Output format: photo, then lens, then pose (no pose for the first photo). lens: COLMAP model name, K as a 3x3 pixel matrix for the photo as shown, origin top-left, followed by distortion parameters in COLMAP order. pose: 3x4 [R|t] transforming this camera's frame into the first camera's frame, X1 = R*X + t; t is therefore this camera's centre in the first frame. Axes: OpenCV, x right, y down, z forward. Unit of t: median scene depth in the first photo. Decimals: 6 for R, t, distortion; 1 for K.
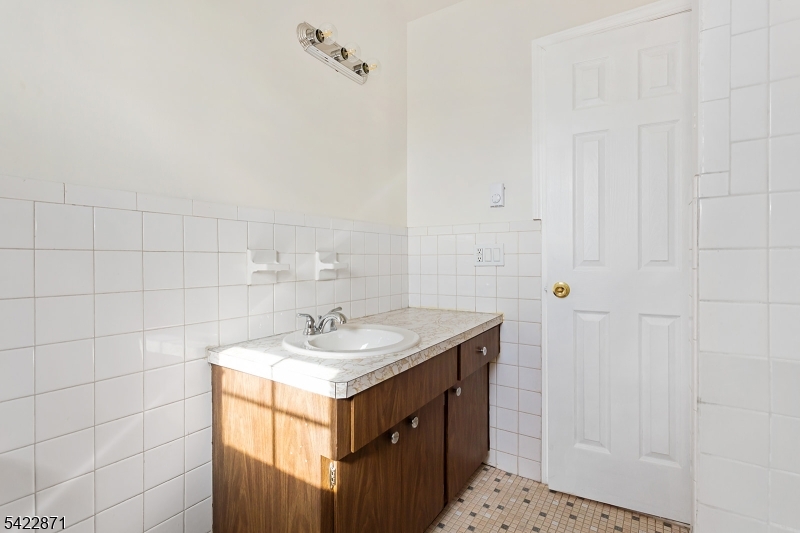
lens RADIAL K [[381.7, 0, 398.3], [0, 381.7, 258.8], [0, 0, 1]] dist [0.000903, 0.000725]
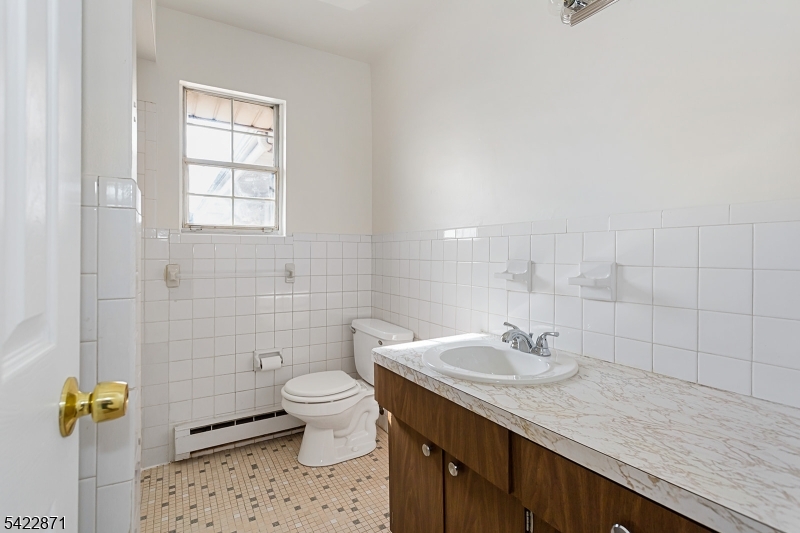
lens RADIAL K [[381.7, 0, 398.3], [0, 381.7, 258.8], [0, 0, 1]] dist [0.000903, 0.000725]
pose [[-0.443354, 0.004927, -0.896333, 0.867764], [0.000853, 0.999987, 0.005075, -0.037296], [0.896346, 0.001485, -0.443352, 1.297848]]
